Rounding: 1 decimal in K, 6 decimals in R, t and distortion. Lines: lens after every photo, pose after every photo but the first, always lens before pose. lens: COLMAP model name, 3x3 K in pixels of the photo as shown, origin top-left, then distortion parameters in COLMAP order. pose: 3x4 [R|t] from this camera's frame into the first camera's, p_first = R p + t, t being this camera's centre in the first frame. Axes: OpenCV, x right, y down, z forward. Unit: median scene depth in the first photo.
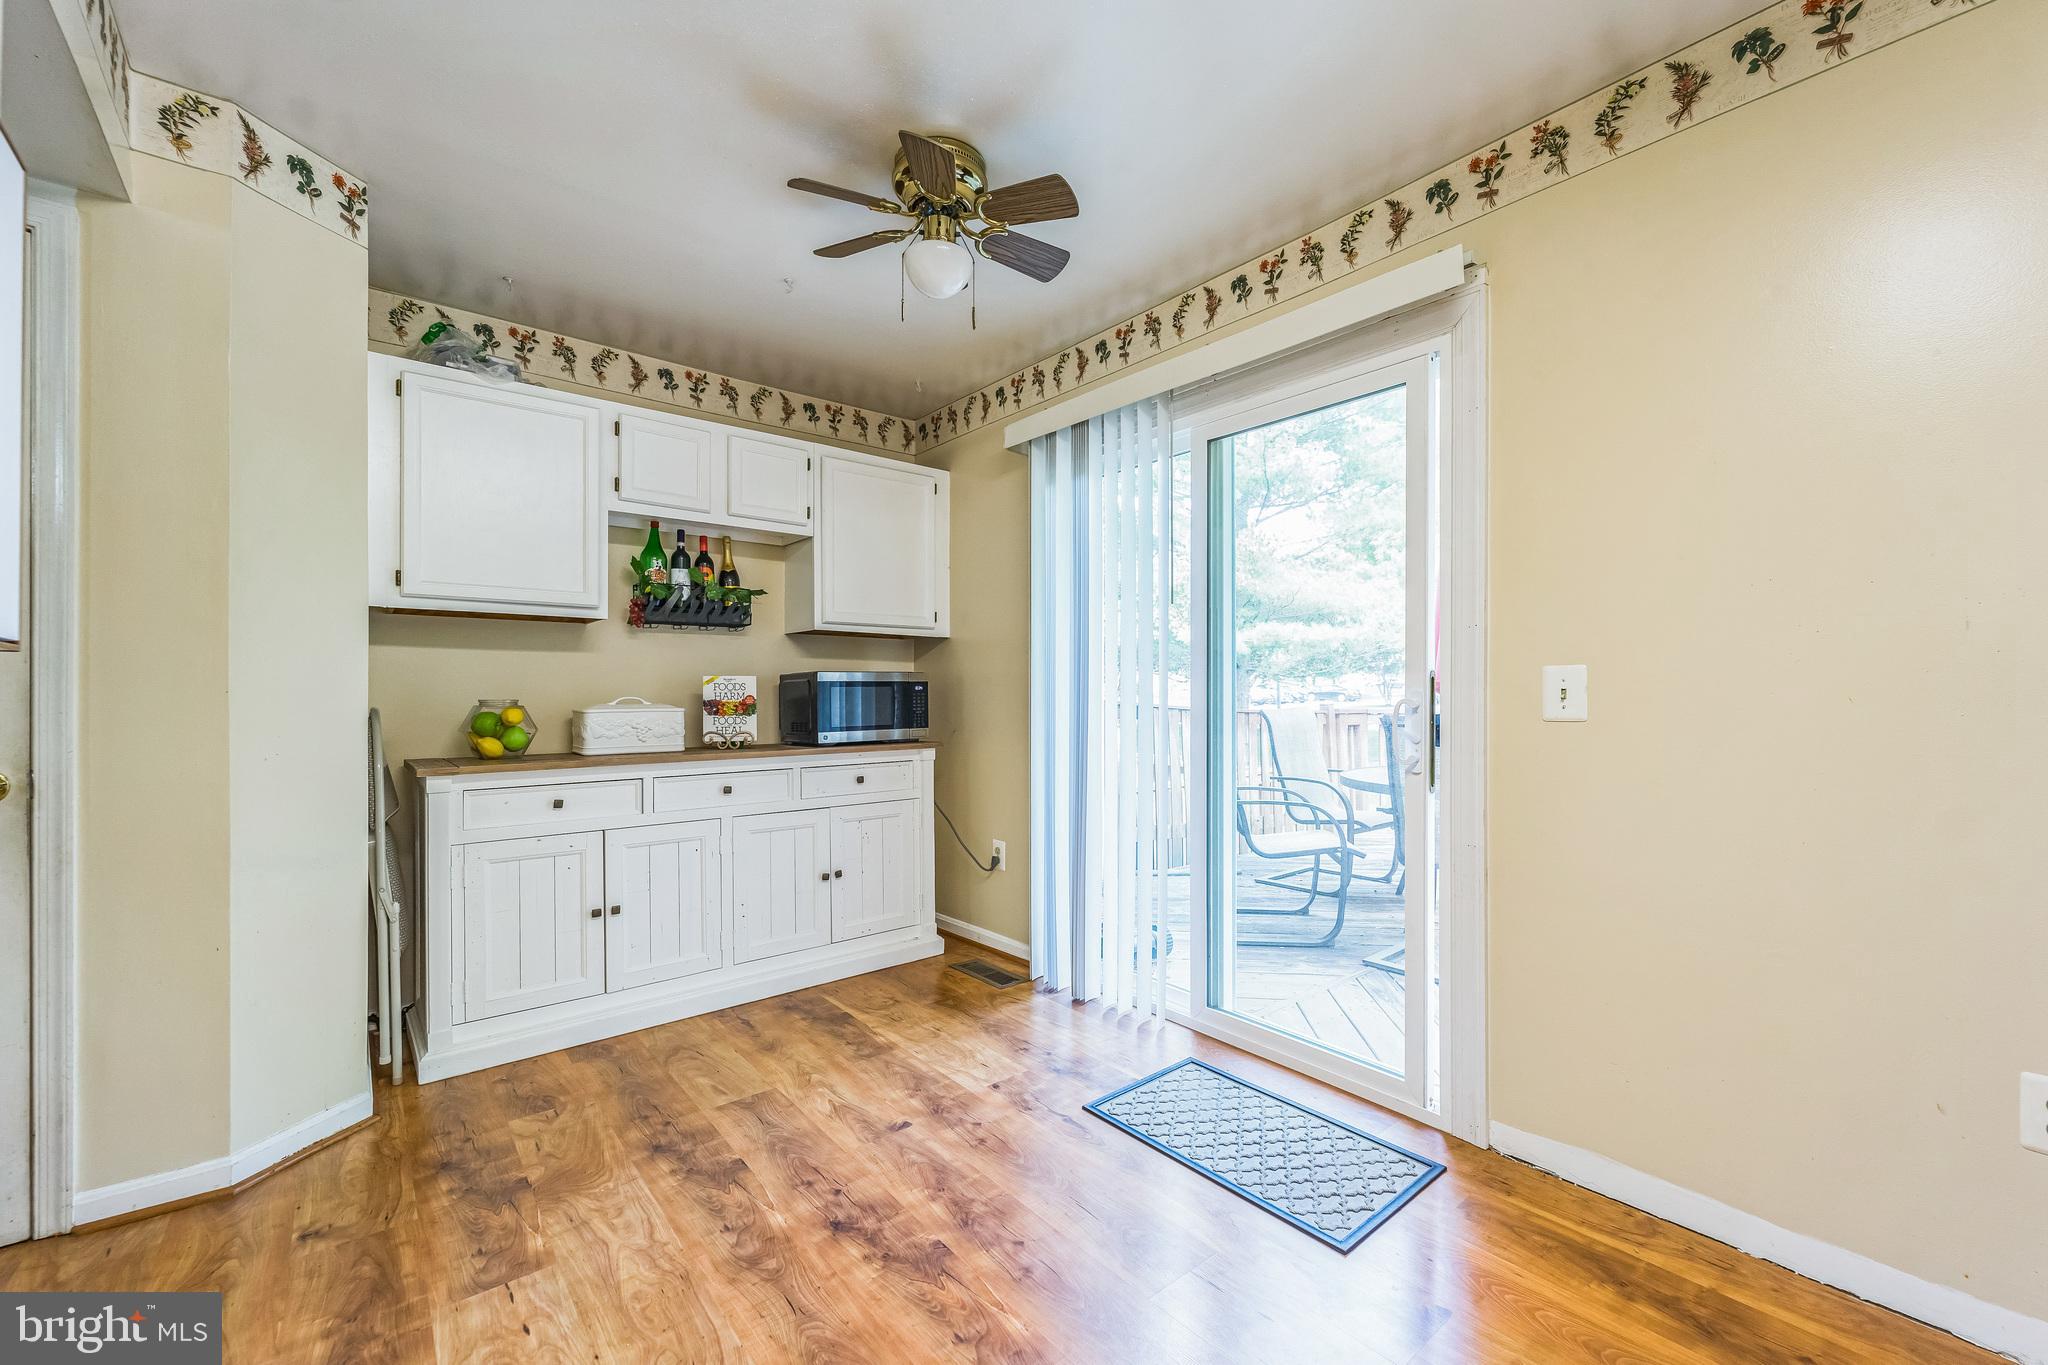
lens RADIAL K [[824.8, 0, 1028.7], [0, 824.8, 697.2], [0, 0, 1]] dist [0.008037, -0.004339]
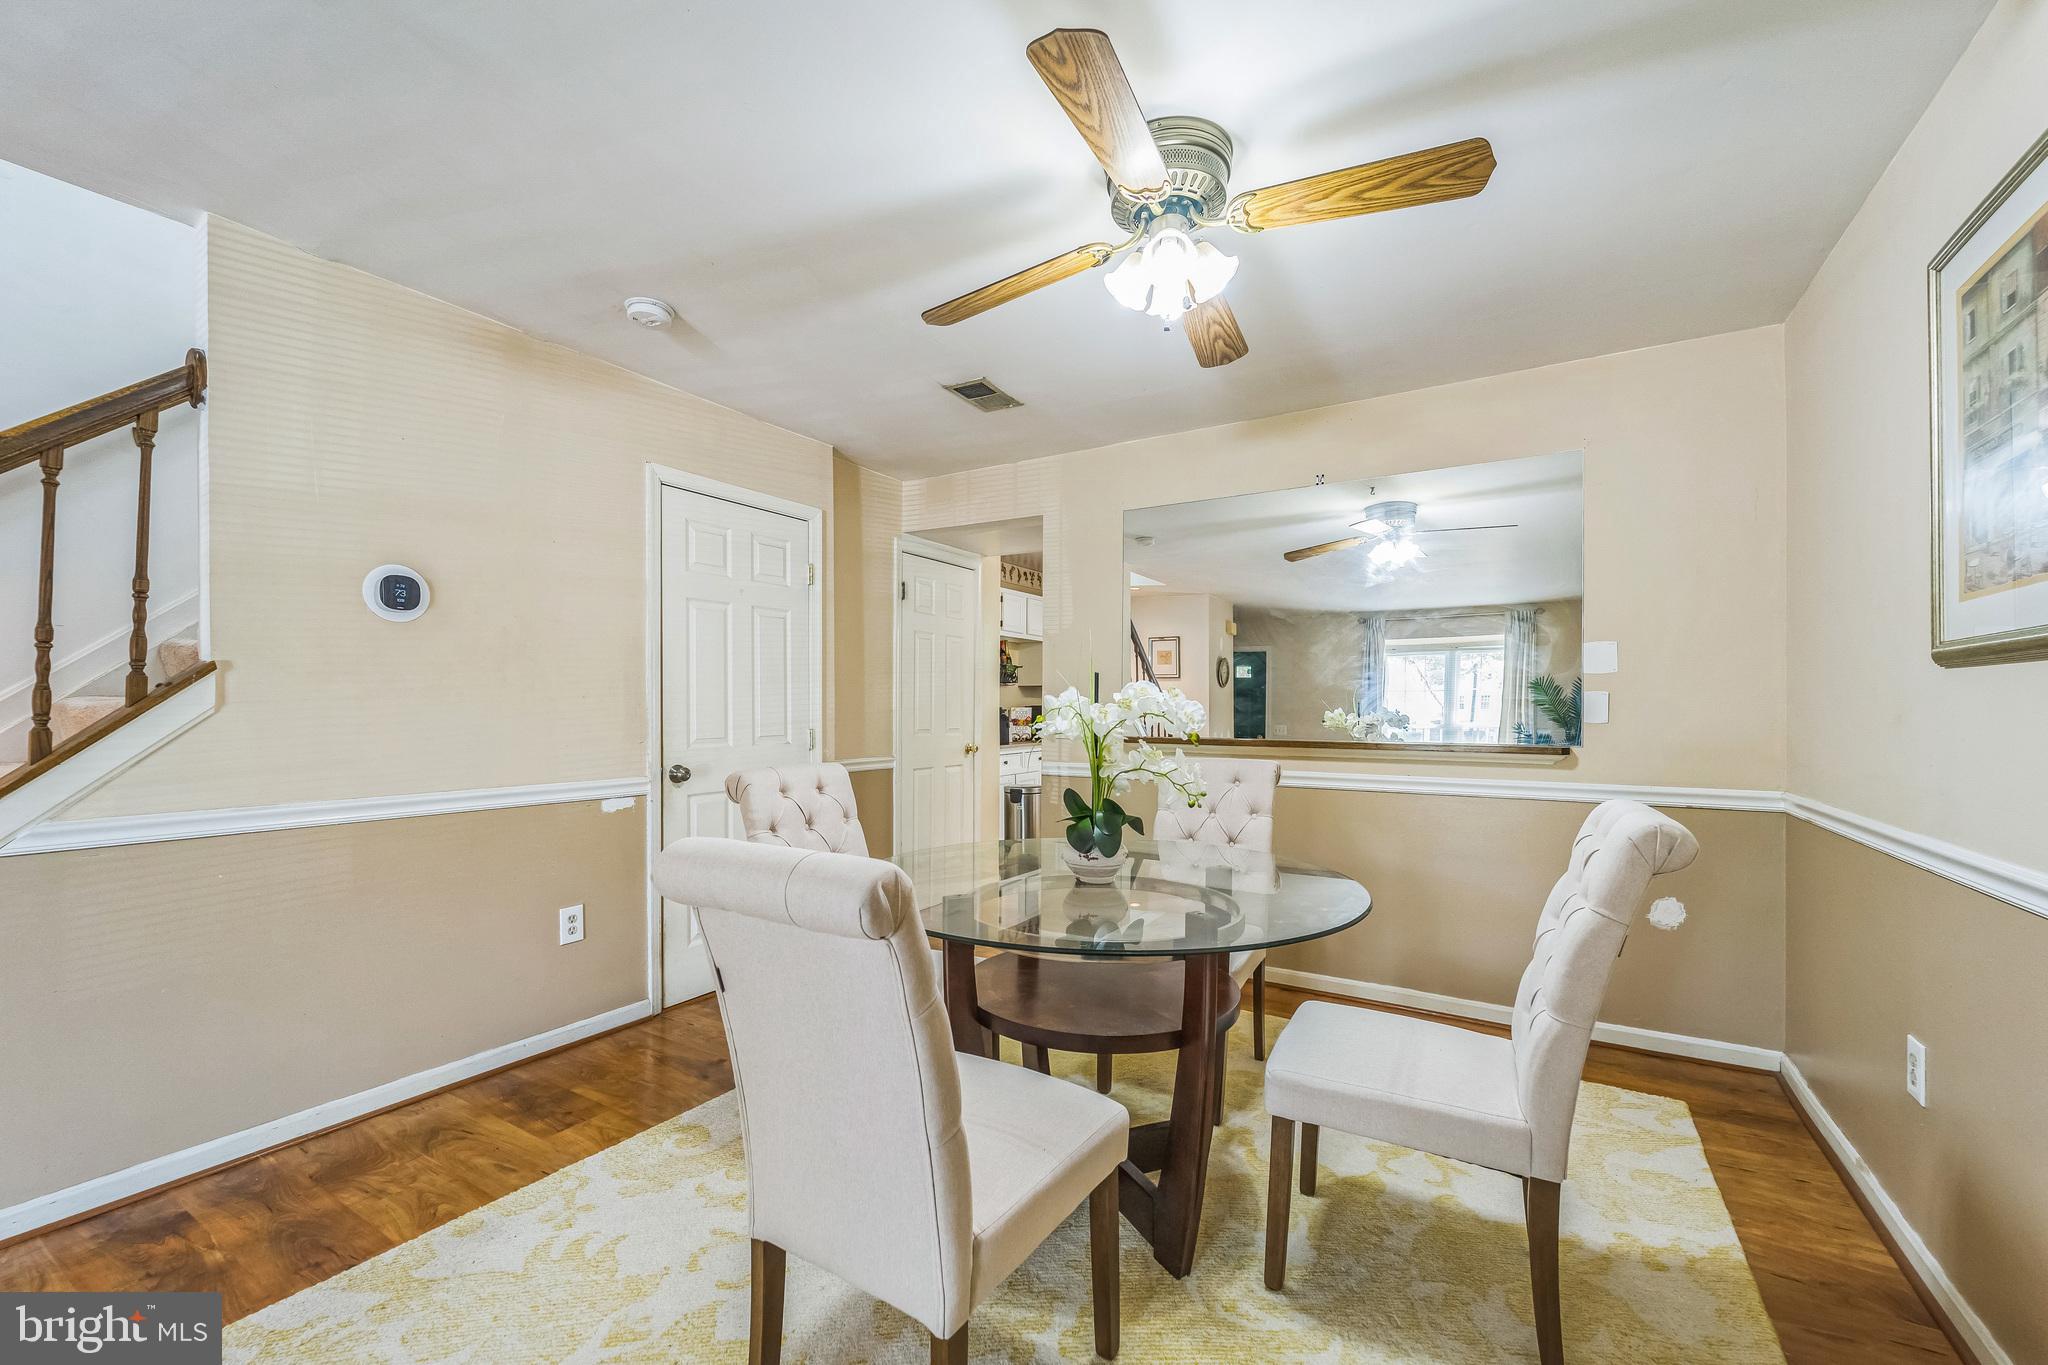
lens RADIAL K [[828.4, 0, 1031.7], [0, 828.4, 702.5], [0, 0, 1]] dist [-0.002695, -0.000559]
pose [[0.942653, 0.003316, 0.333759, -1.234756], [-0.001056, 0.999975, -0.006950, -0.027143], [-0.333773, 0.006199, 0.942633, -1.225532]]
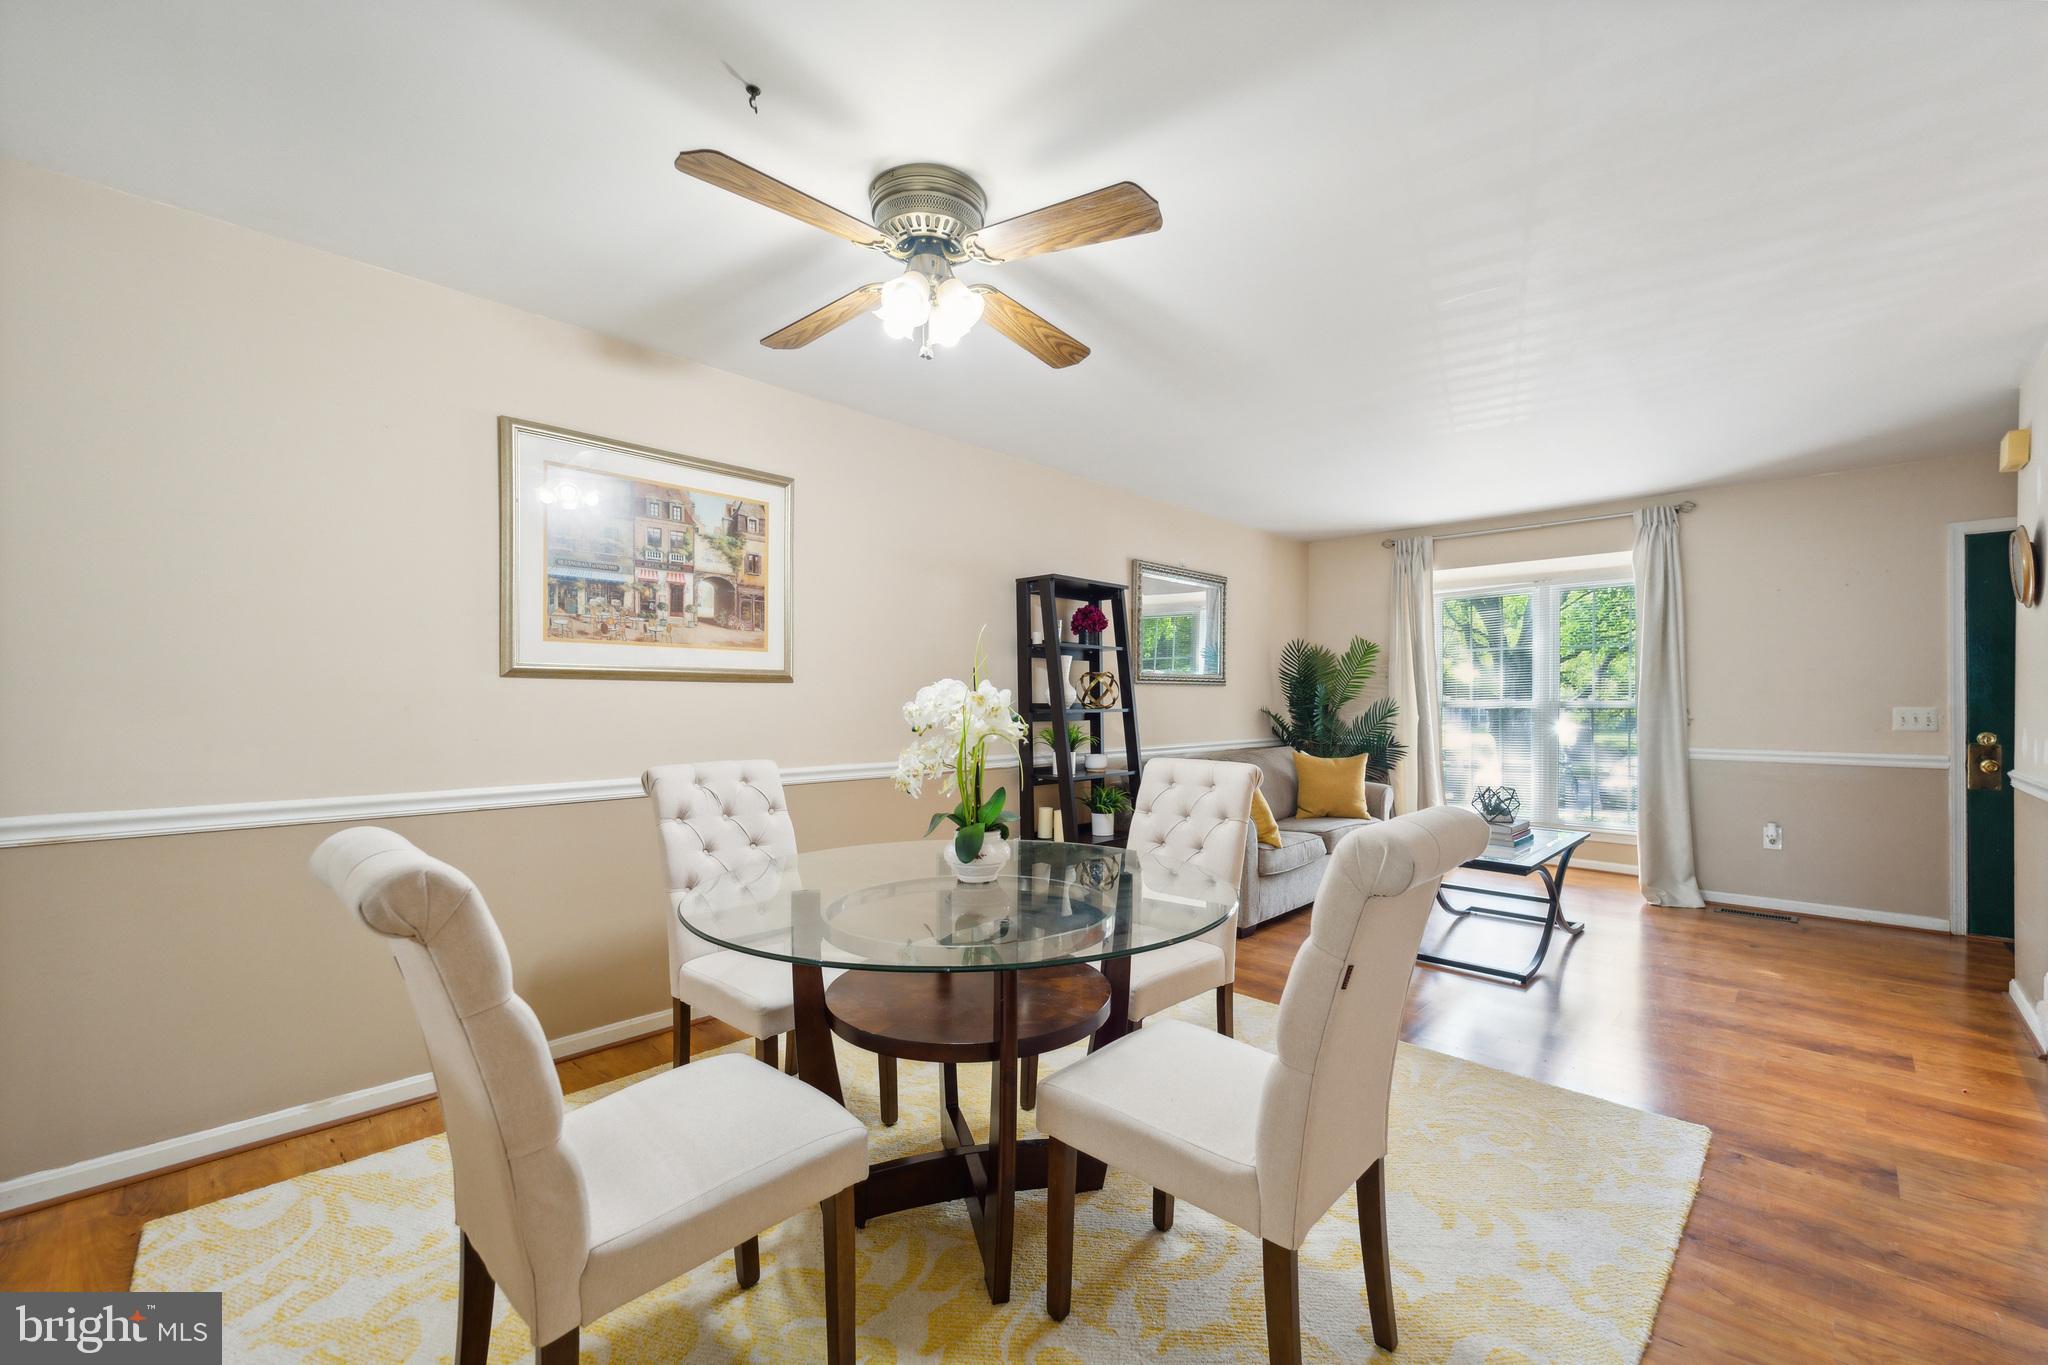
lens RADIAL K [[818.2, 0, 1024.8], [0, 818.2, 690.4], [0, 0, 1]] dist [0.000919, -0.000503]
pose [[-0.995291, -0.003247, -0.096874, -0.910676], [-0.002352, 0.999953, -0.009354, -0.034710], [0.096900, -0.009082, -0.995253, 0.149337]]
